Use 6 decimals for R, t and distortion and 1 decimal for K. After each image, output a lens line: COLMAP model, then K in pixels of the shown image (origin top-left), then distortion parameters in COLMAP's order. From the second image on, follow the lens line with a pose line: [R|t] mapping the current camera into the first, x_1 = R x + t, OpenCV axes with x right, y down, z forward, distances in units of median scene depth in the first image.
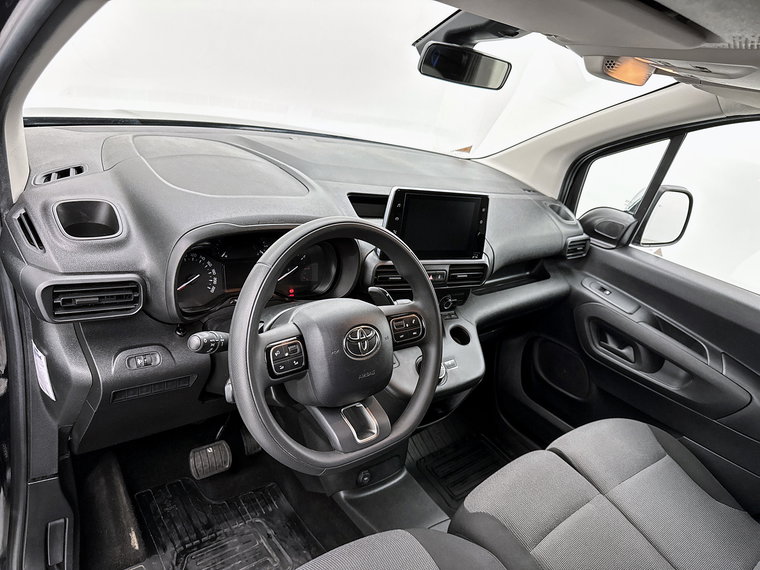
lens RADIAL K [[544.1, 0, 384.8], [0, 544.1, 291.1], [0, 0, 1]] dist [0.013782, -0.033060]
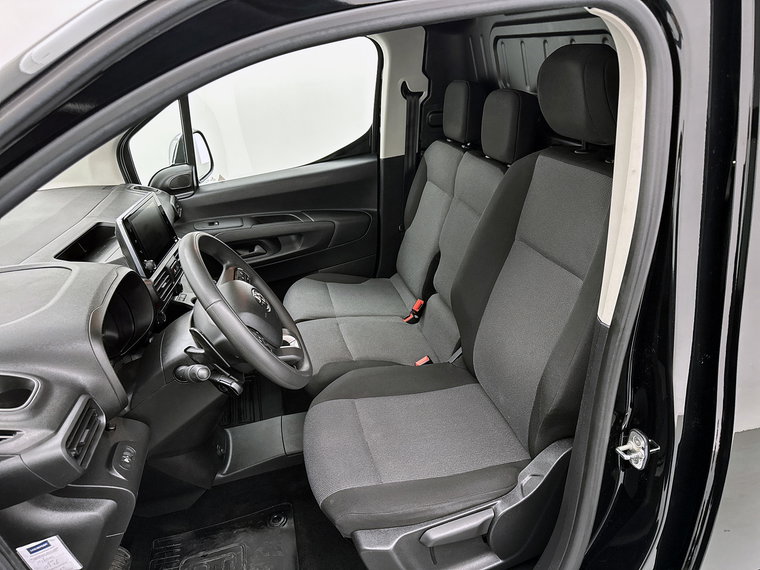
lens RADIAL K [[544.1, 0, 381.8], [0, 544.1, 289.3], [0, 0, 1]] dist [0.013782, -0.033060]
pose [[0.397944, -0.611933, 0.683504, -0.457589], [0.539217, 0.758775, 0.365383, -0.155092], [-0.742216, 0.223155, 0.631915, -0.074881]]
